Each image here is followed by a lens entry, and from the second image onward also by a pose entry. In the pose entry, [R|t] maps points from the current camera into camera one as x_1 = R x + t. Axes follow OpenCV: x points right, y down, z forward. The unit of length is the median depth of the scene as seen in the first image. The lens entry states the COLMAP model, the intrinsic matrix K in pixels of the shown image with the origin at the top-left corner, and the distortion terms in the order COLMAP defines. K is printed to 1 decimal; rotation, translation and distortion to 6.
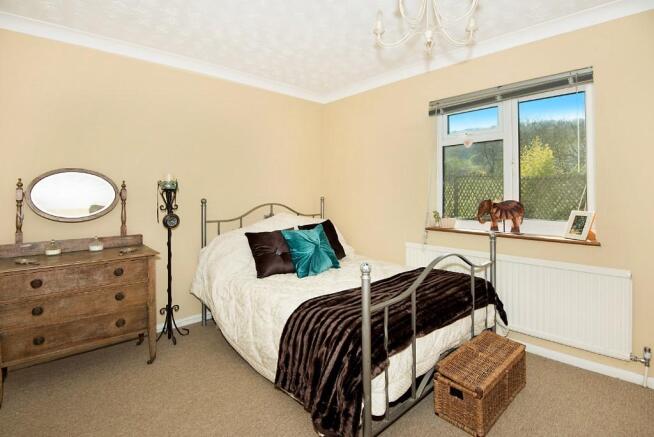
lens RADIAL K [[325.1, 0, 328.6], [0, 325.1, 185.7], [0, 0, 1]] dist [-0.002566, -0.000961]
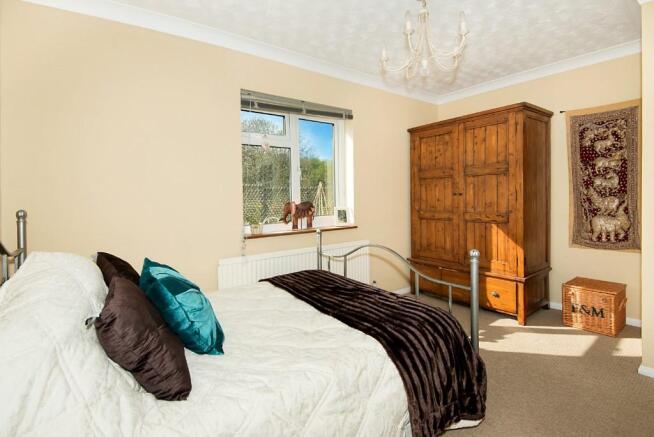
lens RADIAL K [[311.3, 0, 328.2], [0, 311.3, 209.5], [0, 0, 1]] dist [-0.000787, -0.000255]
pose [[0.110898, -0.058561, 0.992105, -0.561480], [-0.011738, 0.998116, 0.060228, 0.004842], [-0.993763, -0.018324, 0.110001, 0.786406]]
